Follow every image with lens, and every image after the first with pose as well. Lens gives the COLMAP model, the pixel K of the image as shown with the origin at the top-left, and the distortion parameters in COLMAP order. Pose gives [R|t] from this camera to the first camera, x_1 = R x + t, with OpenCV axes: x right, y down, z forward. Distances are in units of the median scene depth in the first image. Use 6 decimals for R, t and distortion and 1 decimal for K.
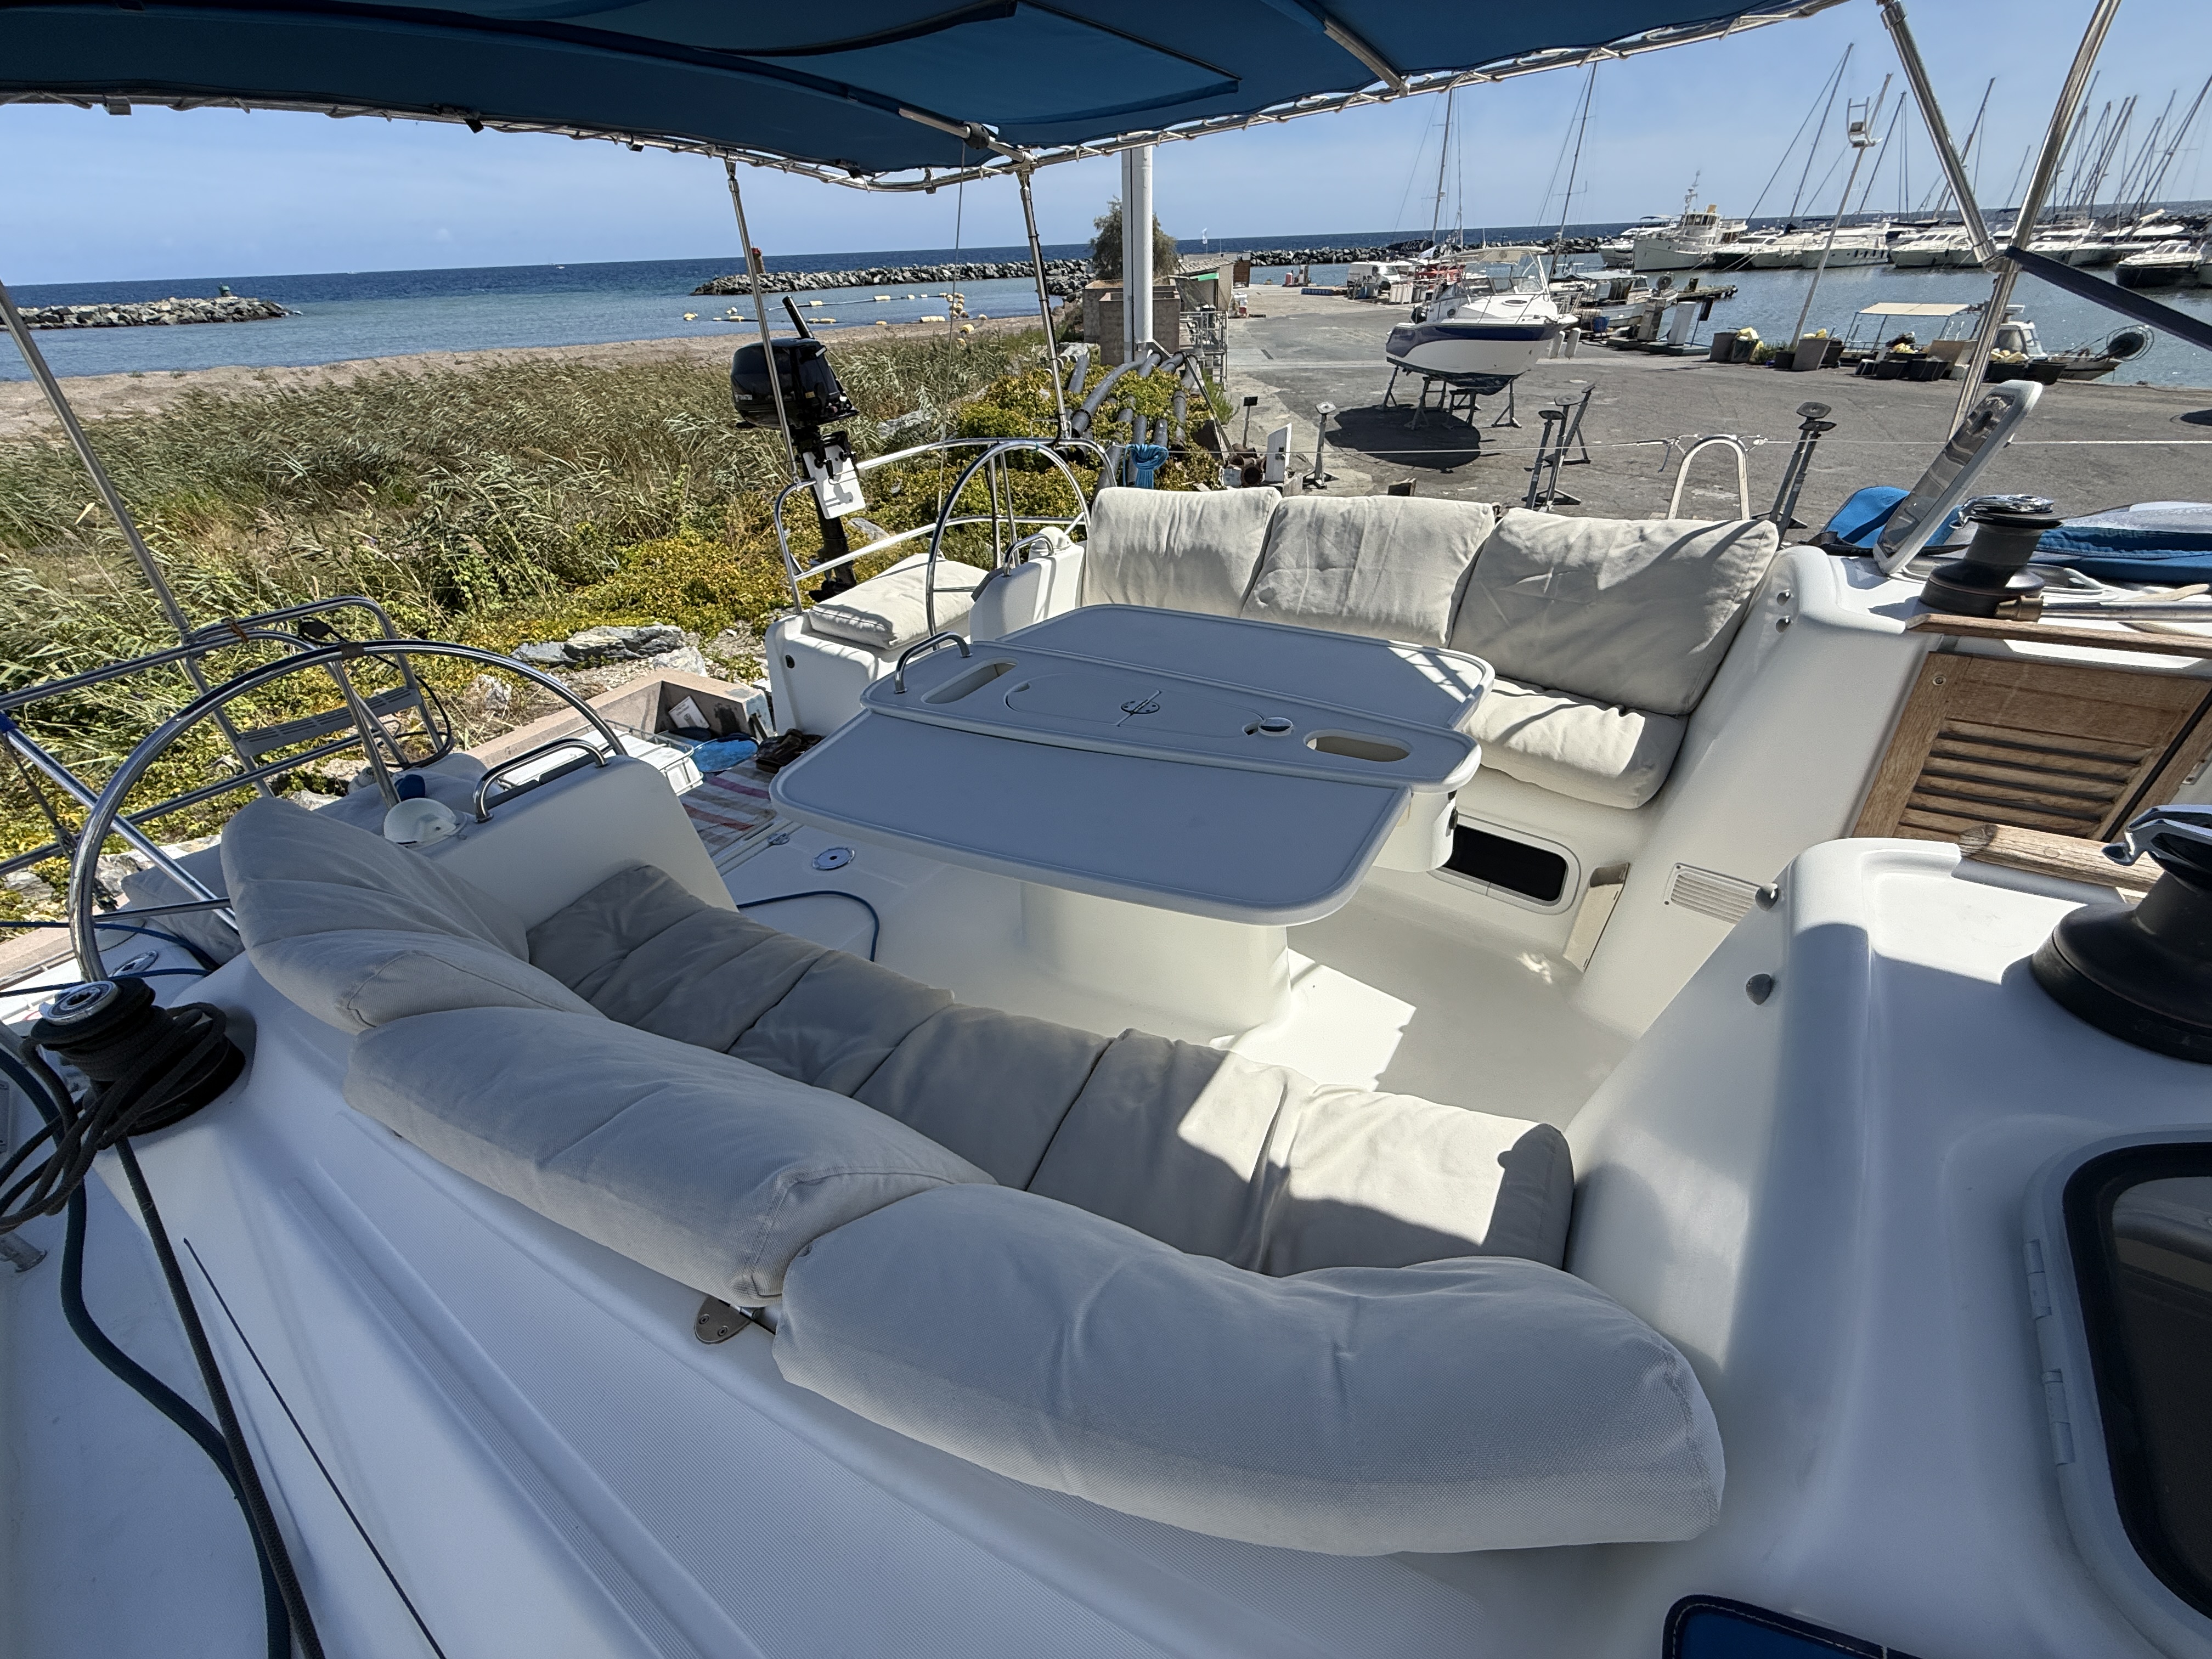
lens RADIAL K [[899.9, 0, 1106.0], [0, 899.9, 829.5], [0, 0, 1]] dist [-0.000193, 0.000512]
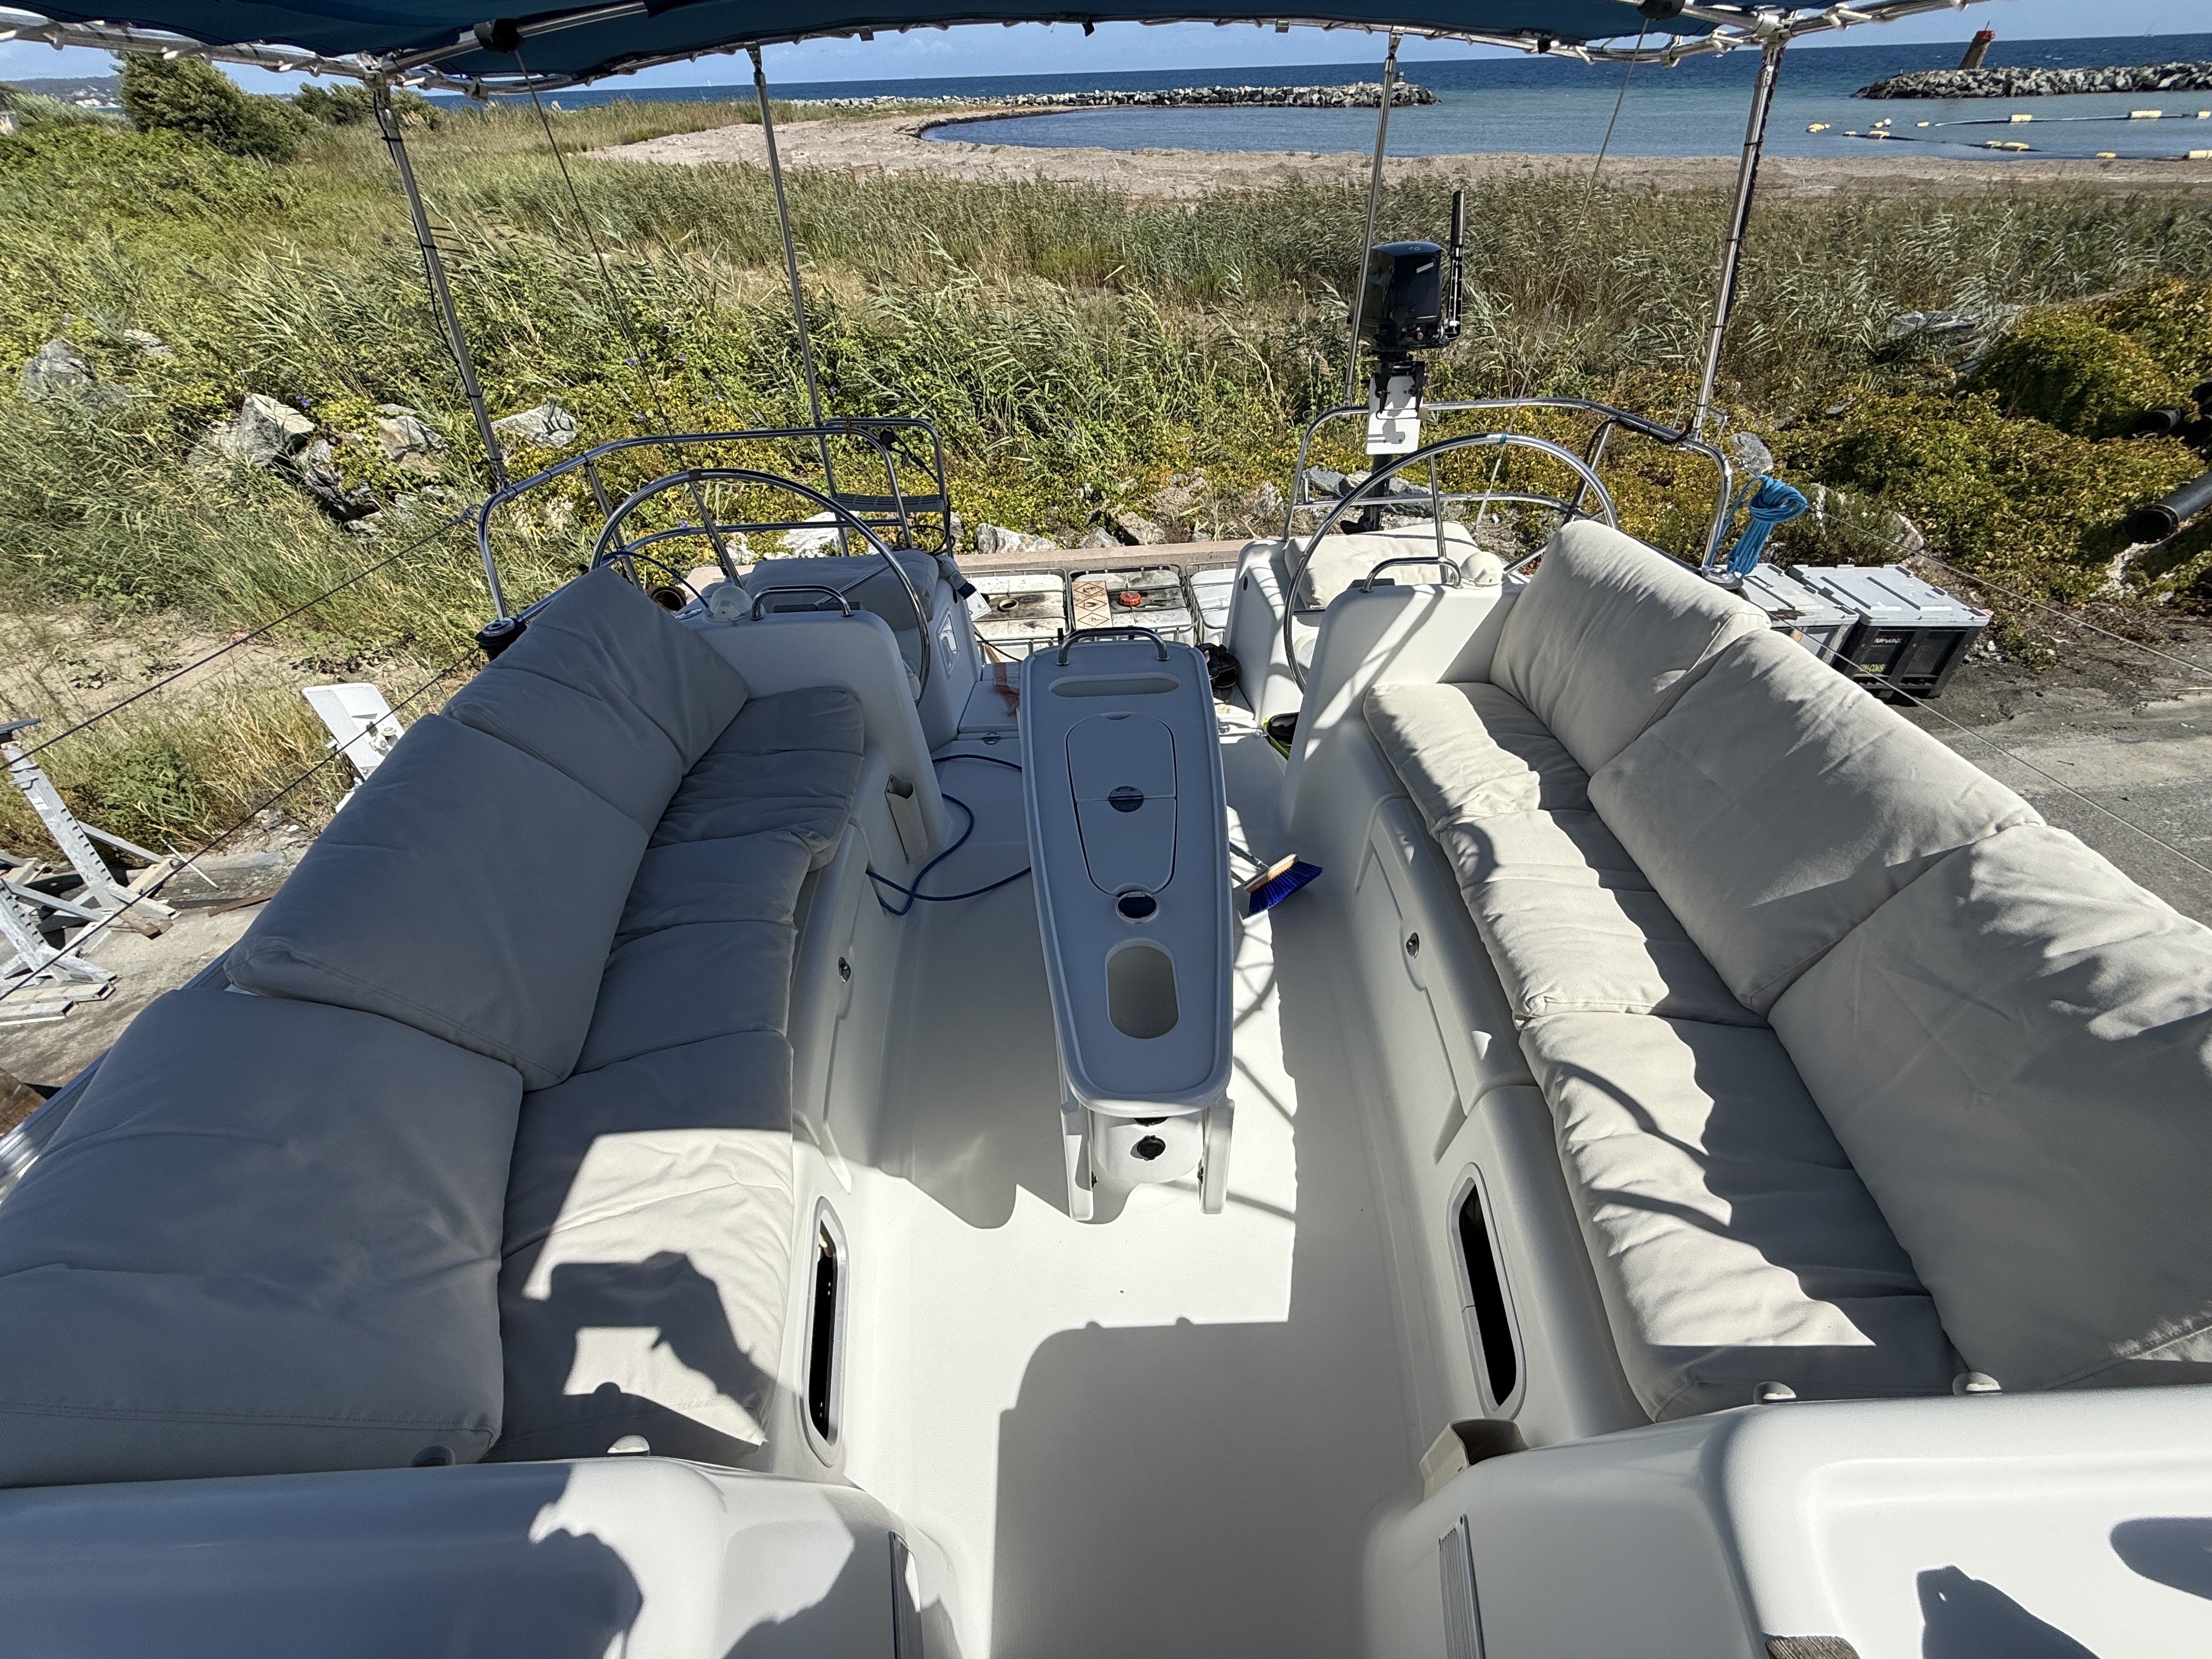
lens RADIAL K [[899.9, 0, 1106.0], [0, 899.9, 829.5], [0, 0, 1]] dist [-0.000193, 0.000512]
pose [[0.560915, 0.548812, -0.619822, 0.307687], [-0.445404, 0.831155, 0.332860, -0.217983], [0.697846, 0.089365, 0.710651, 0.215507]]
